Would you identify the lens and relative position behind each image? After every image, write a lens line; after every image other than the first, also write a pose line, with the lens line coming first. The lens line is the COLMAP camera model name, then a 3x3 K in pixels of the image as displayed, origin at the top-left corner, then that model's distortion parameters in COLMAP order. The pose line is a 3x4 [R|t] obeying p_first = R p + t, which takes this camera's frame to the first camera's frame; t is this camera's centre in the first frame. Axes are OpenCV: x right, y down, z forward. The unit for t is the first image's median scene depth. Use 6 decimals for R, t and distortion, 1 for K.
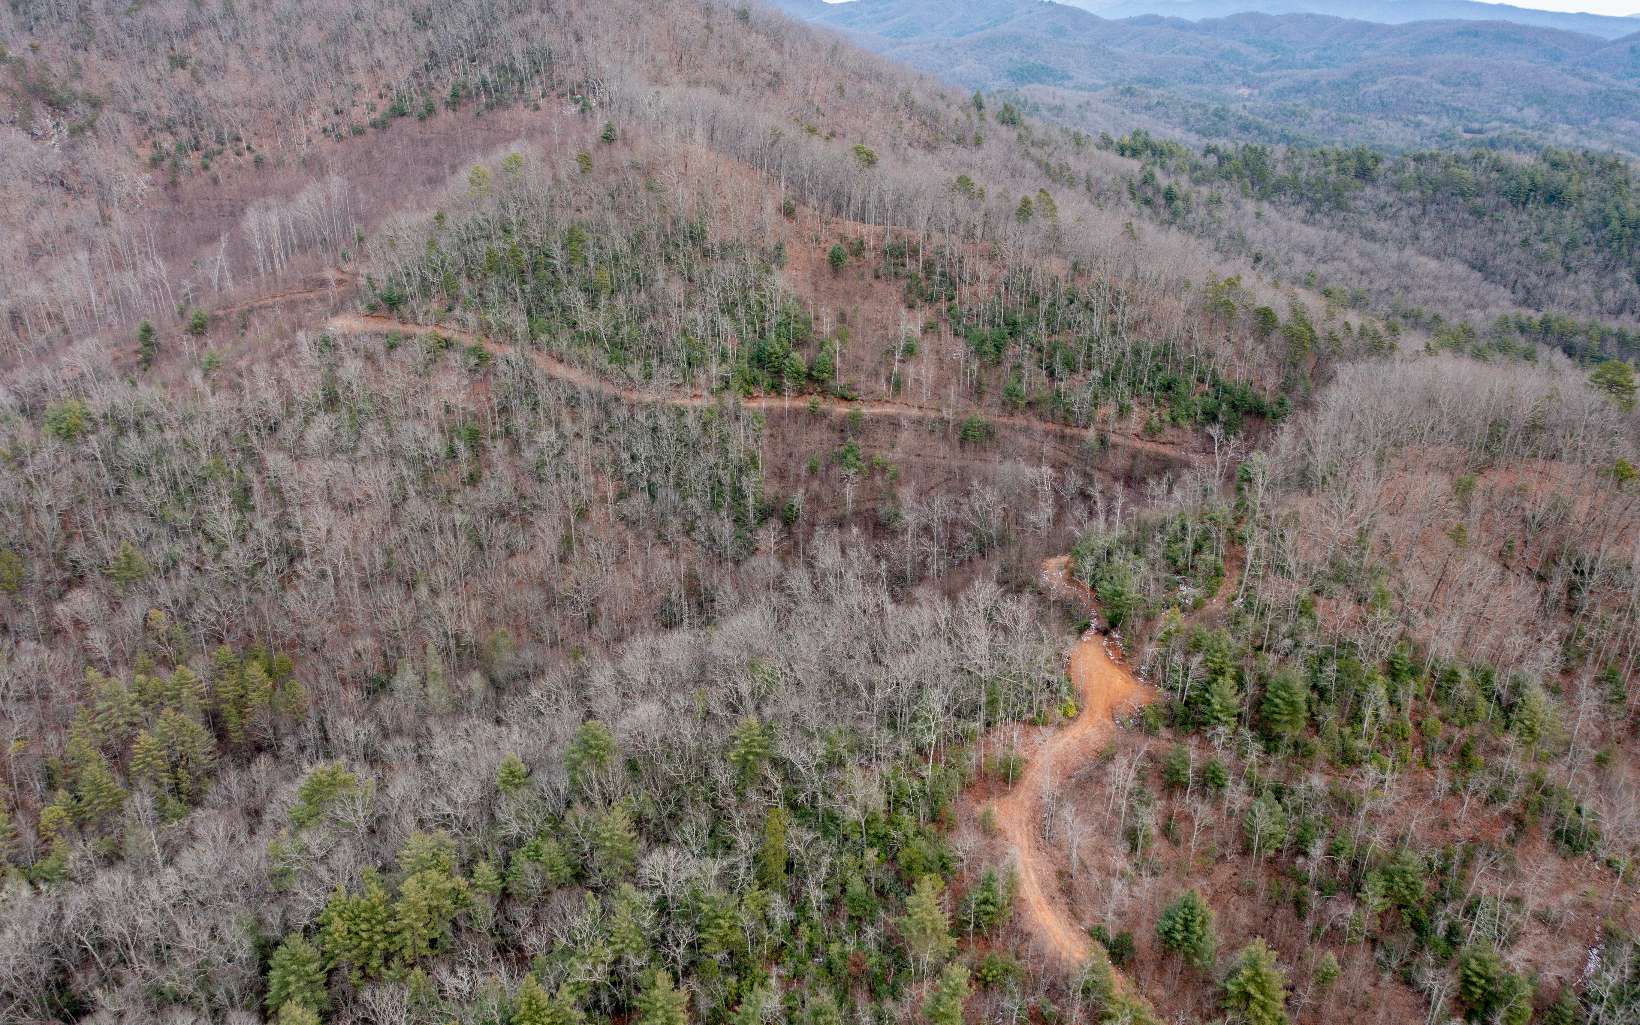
lens RADIAL K [[1289.5, 0, 813.9], [0, 1289.5, 512.0], [0, 0, 1]] dist [-0.013743, -0.000134]
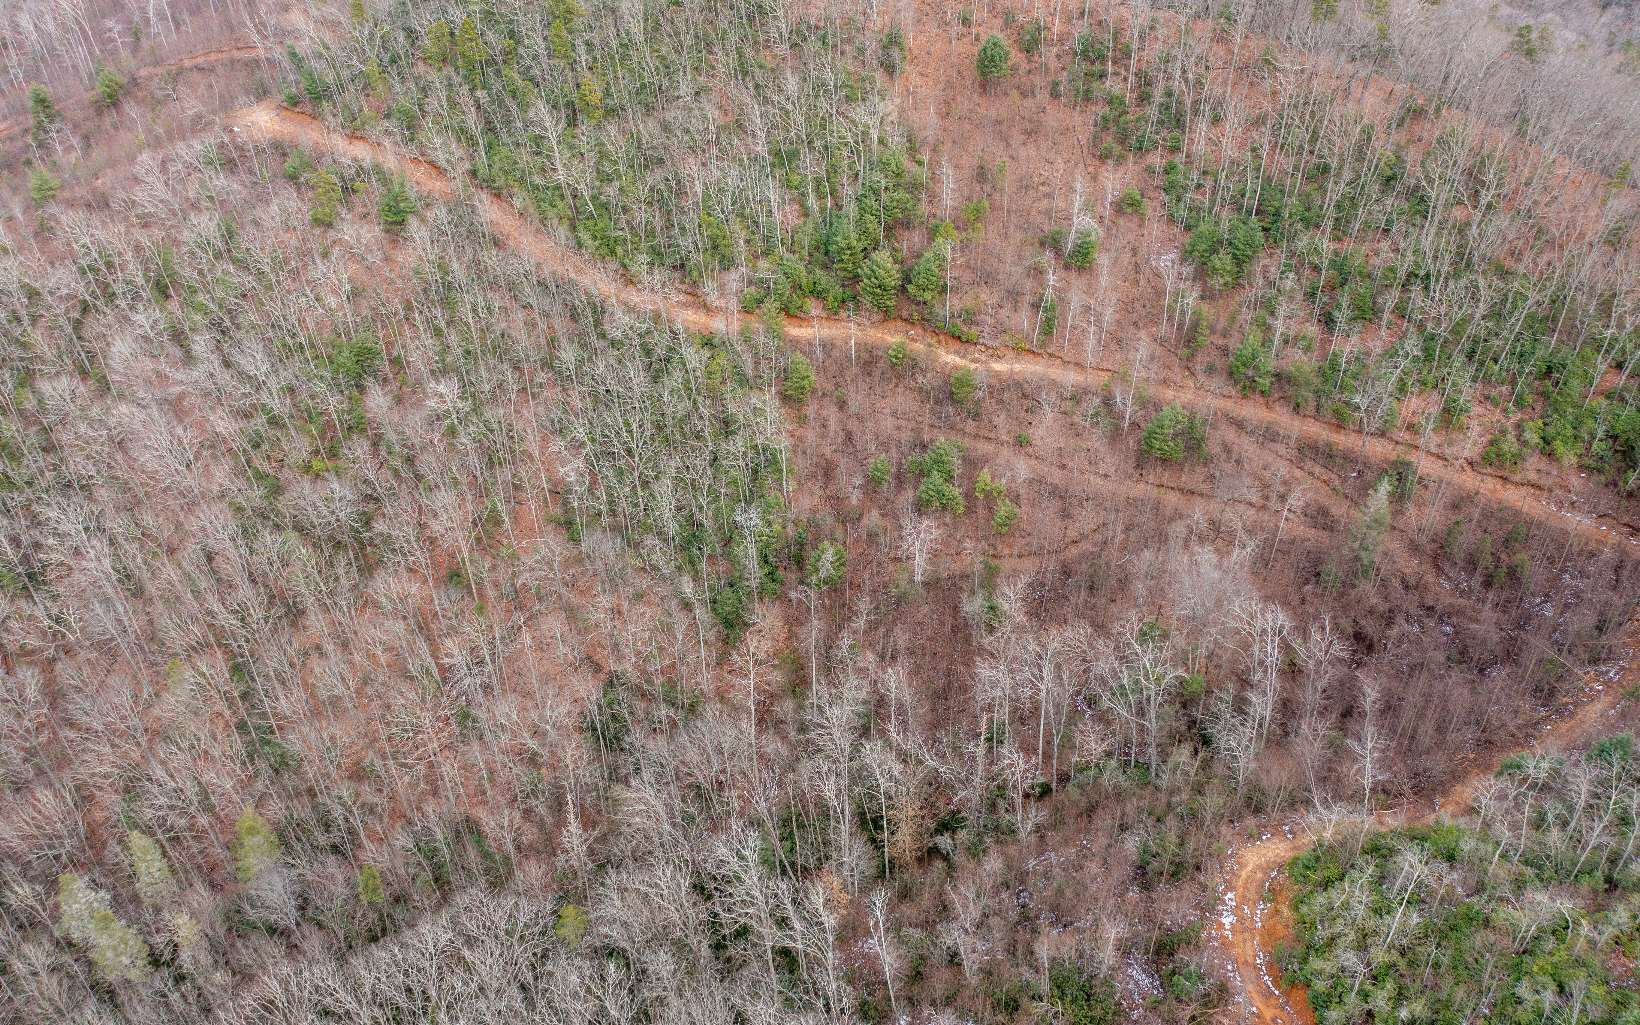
lens RADIAL K [[1289.5, 0, 811.5], [0, 1289.5, 501.1], [0, 0, 1]] dist [-0.013743, -0.000134]
pose [[0.978656, 0.111180, -0.172835, 0.063383], [-0.064373, 0.964541, 0.255964, -0.148061], [0.195164, -0.239374, 0.951110, 0.369356]]
